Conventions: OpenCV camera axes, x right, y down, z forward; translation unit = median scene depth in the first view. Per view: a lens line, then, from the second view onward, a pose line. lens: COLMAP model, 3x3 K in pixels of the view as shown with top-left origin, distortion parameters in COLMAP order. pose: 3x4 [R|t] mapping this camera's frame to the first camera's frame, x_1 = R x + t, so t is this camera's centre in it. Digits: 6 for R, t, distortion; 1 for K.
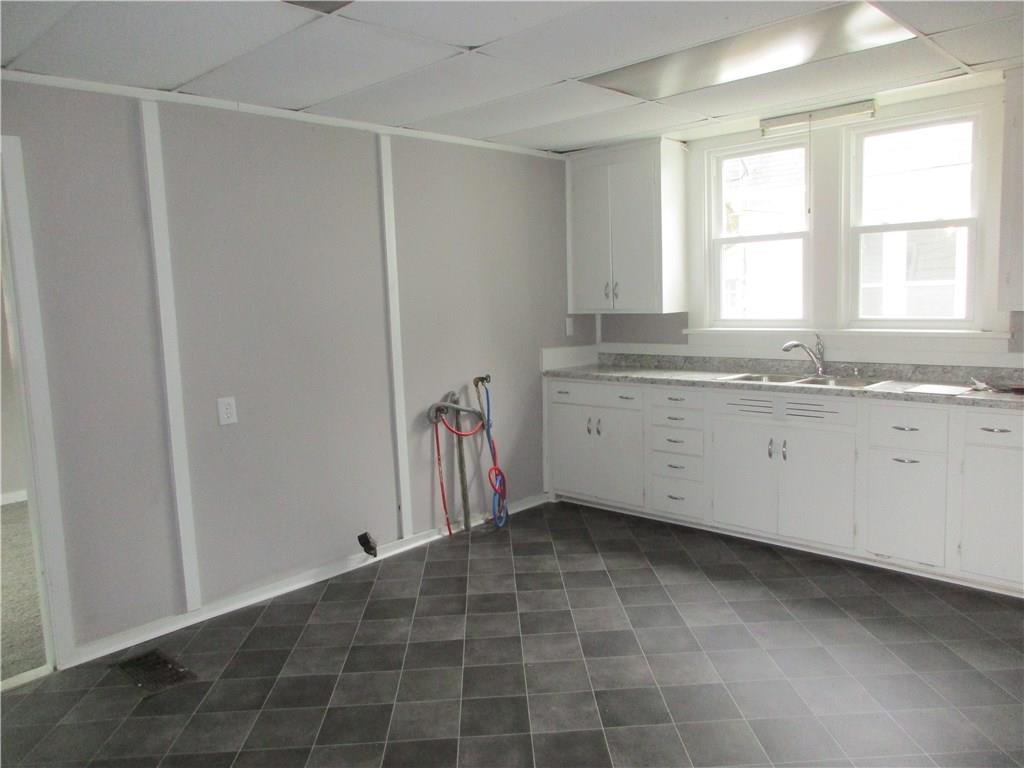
lens RADIAL K [[759.2, 0, 514.2], [0, 759.2, 375.8], [0, 0, 1]] dist [-0.001946, -0.006844]
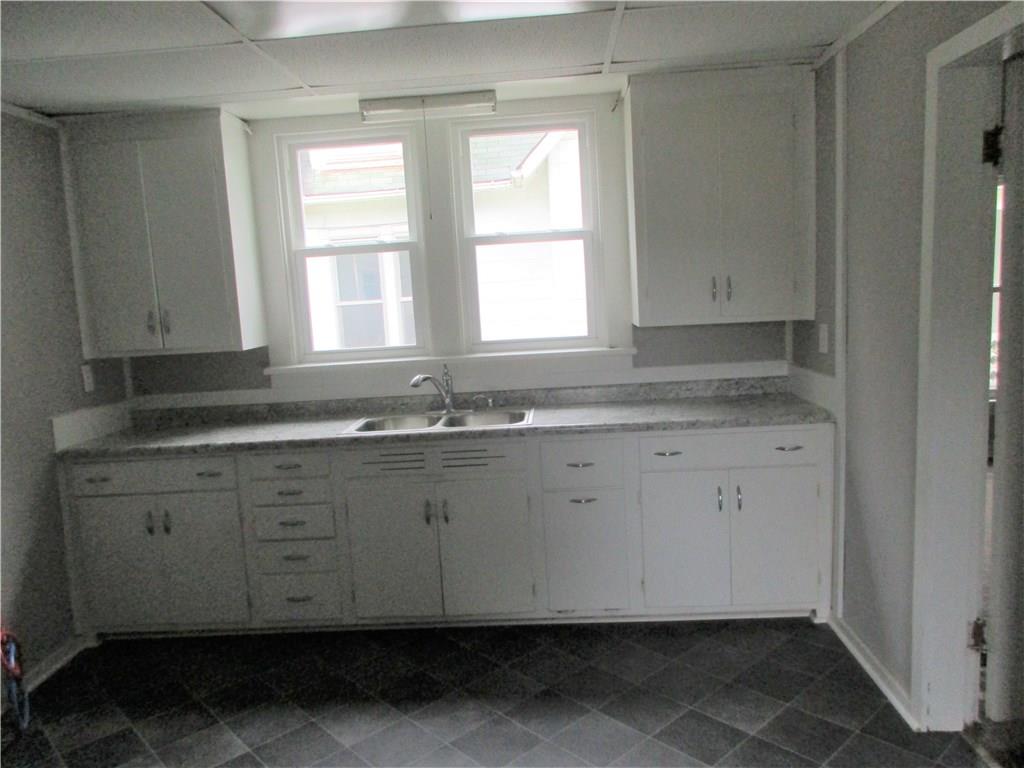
lens RADIAL K [[759.2, 0, 514.2], [0, 759.2, 375.8], [0, 0, 1]] dist [-0.001946, -0.006844]
pose [[0.766455, -0.087558, 0.636302, -0.076531], [0.106487, 0.994277, 0.008549, -0.038324], [-0.633409, 0.061205, 0.771393, 0.287365]]
